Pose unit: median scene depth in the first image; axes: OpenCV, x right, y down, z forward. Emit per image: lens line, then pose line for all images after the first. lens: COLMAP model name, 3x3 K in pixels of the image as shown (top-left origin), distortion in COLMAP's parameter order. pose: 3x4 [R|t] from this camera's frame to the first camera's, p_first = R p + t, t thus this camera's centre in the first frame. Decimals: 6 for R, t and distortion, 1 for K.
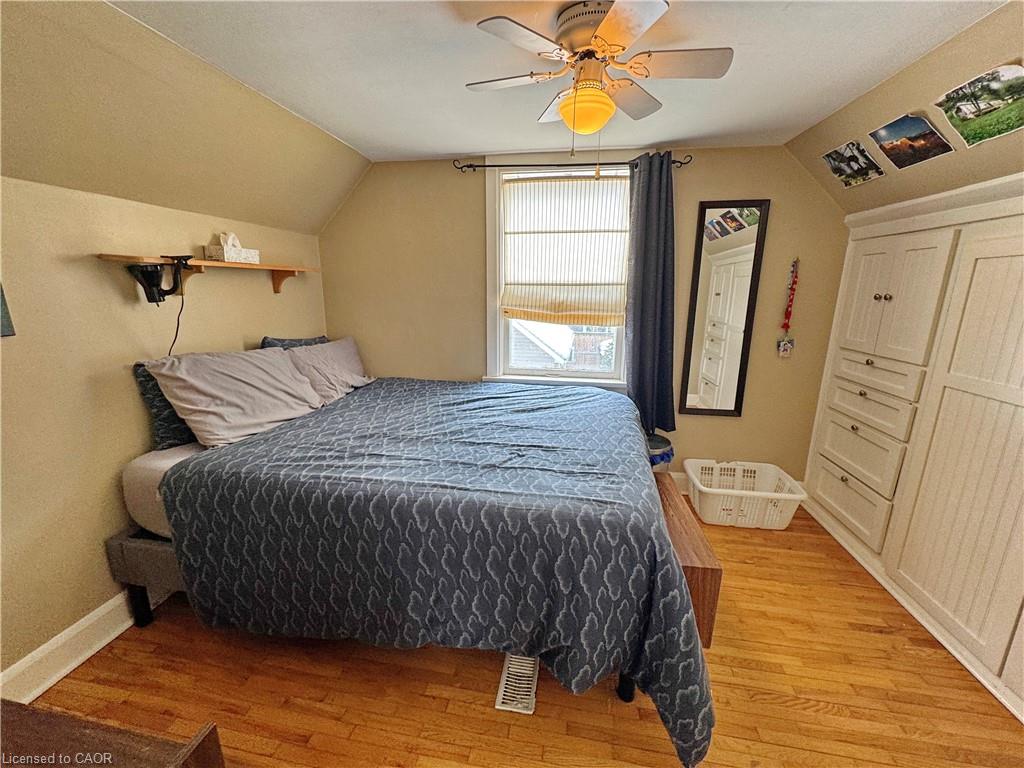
lens RADIAL K [[407.9, 0, 510.9], [0, 407.9, 385.0], [0, 0, 1]] dist [-0.002975, 0.000421]
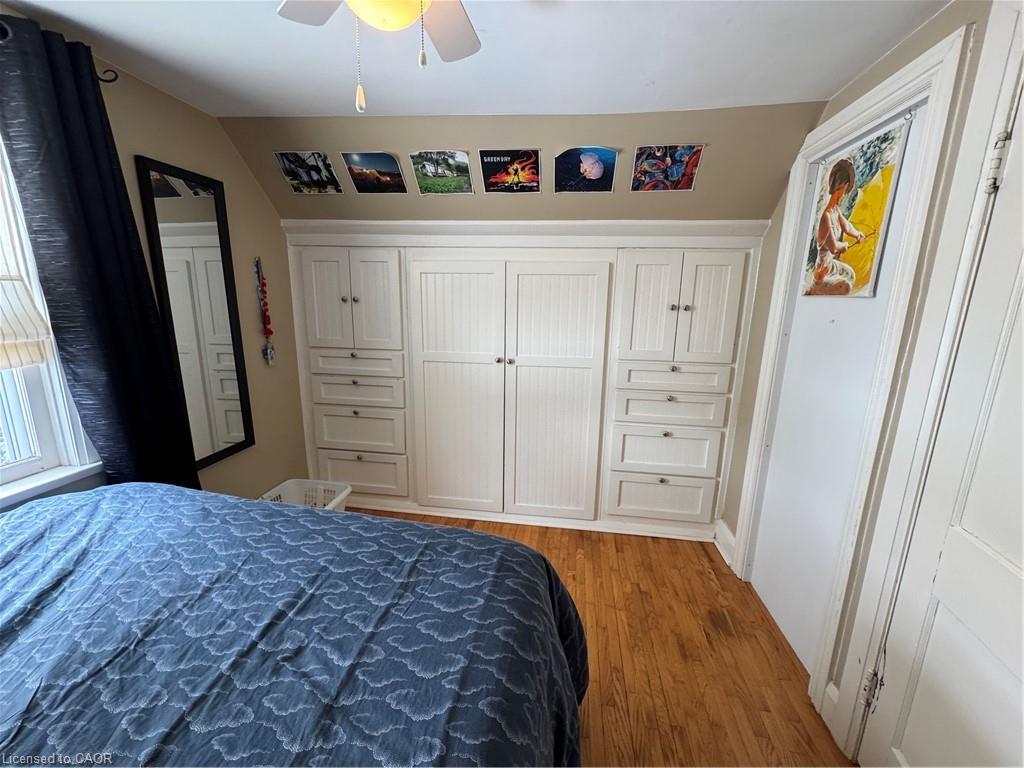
lens RADIAL K [[407.9, 0, 511.3], [0, 407.9, 384.3], [0, 0, 1]] dist [-0.002975, 0.000421]
pose [[-0.023282, -0.214411, 0.976466, -0.321406], [0.215117, 0.952777, 0.214338, -0.143692], [-0.976311, 0.215044, 0.023941, 0.606243]]
